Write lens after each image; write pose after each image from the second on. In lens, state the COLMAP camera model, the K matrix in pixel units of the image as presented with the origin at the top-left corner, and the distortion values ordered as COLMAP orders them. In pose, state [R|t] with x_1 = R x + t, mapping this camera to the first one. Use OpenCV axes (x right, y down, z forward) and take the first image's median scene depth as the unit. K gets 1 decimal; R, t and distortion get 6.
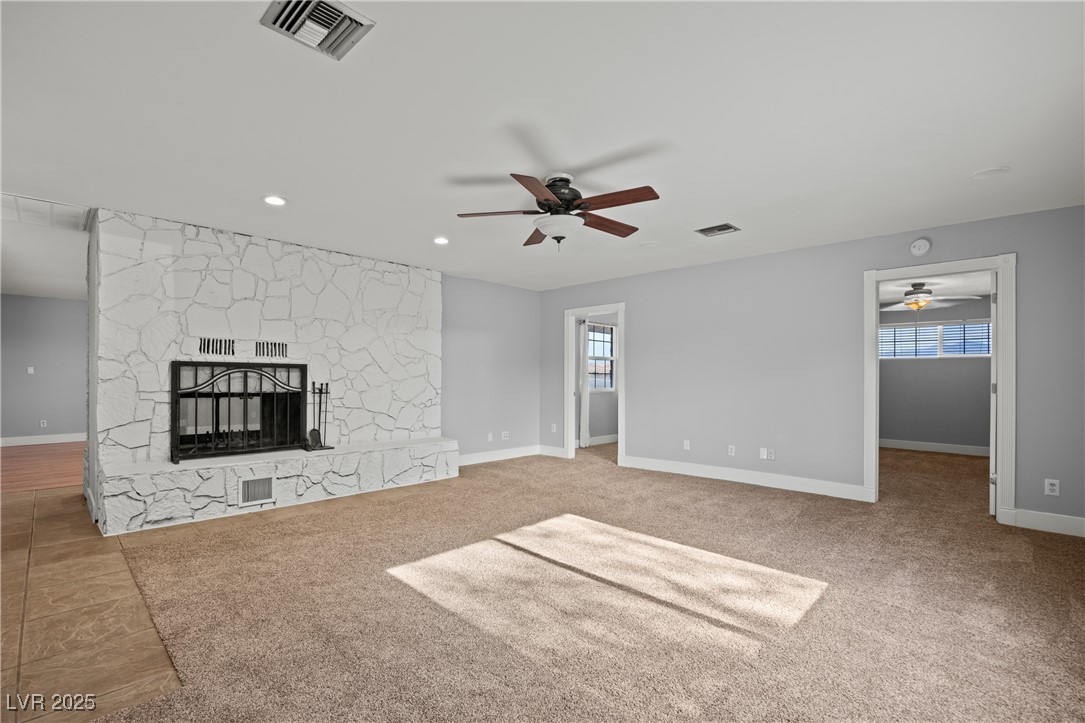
lens RADIAL K [[478.2, 0, 525.8], [0, 478.2, 375.9], [0, 0, 1]] dist [0.000674, 0.000463]
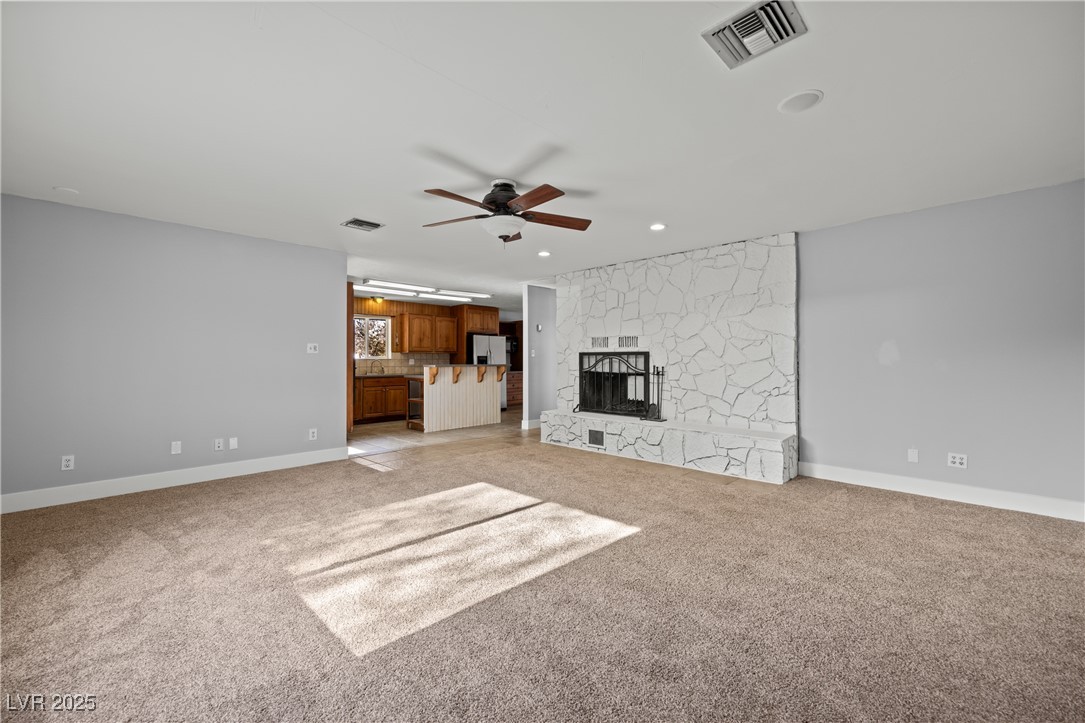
lens RADIAL K [[449.7, 0, 544.3], [0, 449.7, 357.1], [0, 0, 1]] dist [0.005478, -0.000966]
pose [[0.022024, -0.016446, -0.999622, 0.777867], [0.001800, 0.999864, -0.016410, 0.010144], [0.999756, -0.001438, 0.022051, 0.752857]]
